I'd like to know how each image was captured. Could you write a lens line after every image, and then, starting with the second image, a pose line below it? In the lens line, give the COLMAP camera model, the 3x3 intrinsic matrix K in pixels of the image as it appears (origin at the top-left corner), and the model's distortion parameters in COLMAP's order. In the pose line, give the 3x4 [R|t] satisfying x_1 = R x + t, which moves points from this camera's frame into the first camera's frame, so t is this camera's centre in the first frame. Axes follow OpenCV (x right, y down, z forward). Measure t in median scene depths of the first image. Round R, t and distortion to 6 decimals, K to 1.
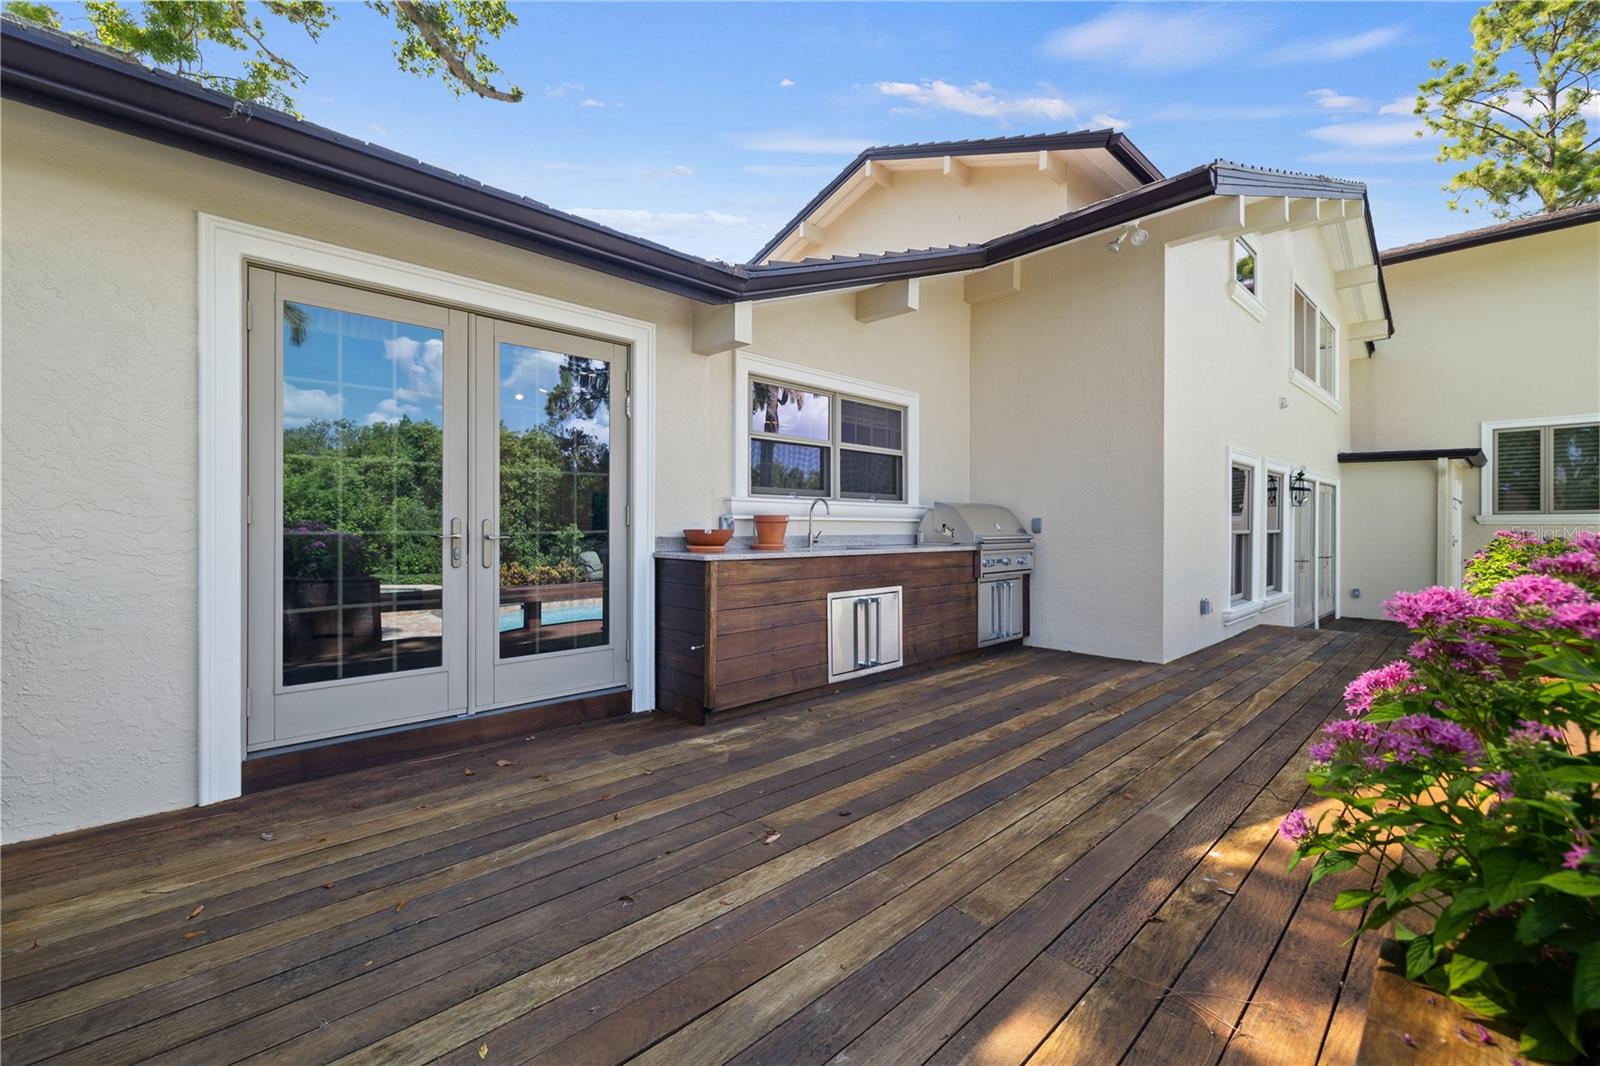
lens RADIAL K [[660.4, 0, 796.9], [0, 660.4, 522.5], [0, 0, 1]] dist [-0.000429, 0.000012]
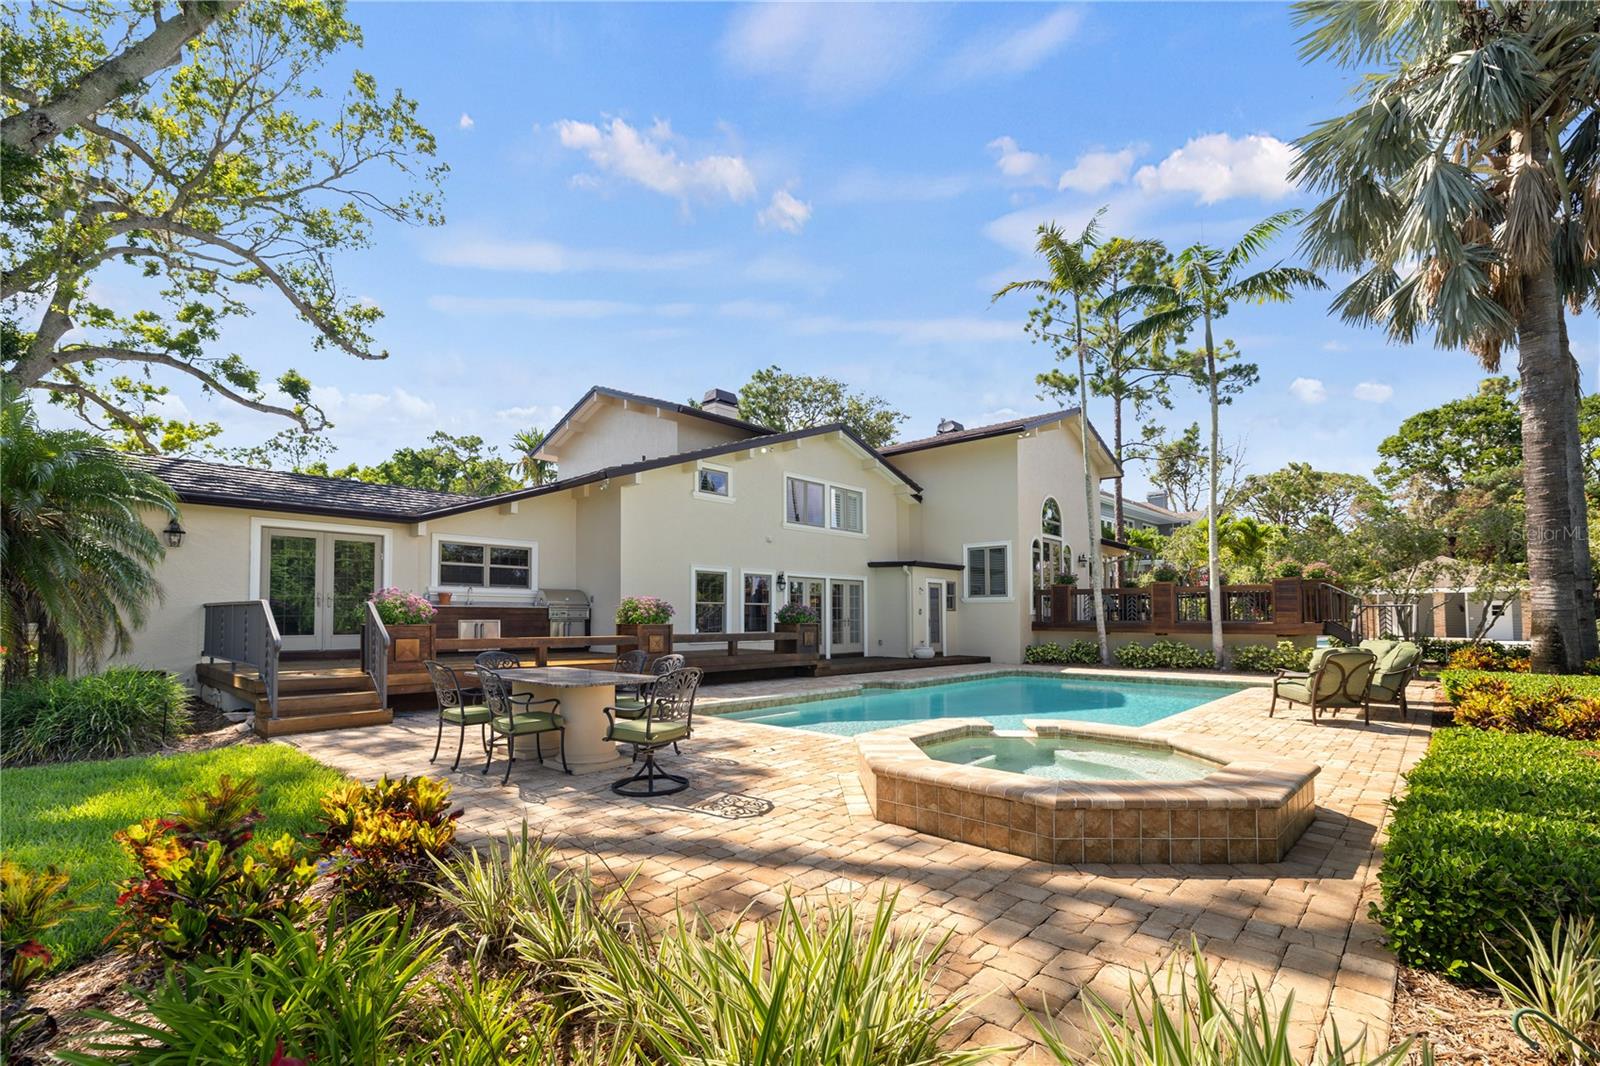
lens RADIAL K [[685.3, 0, 785.7], [0, 685.3, 595.4], [0, 0, 1]] dist [-0.004742, 0.000924]
pose [[0.998650, -0.000697, 0.051931, 0.942083], [0.002197, 0.999582, -0.028844, 0.064314], [-0.051890, 0.028919, 0.998234, -1.464685]]
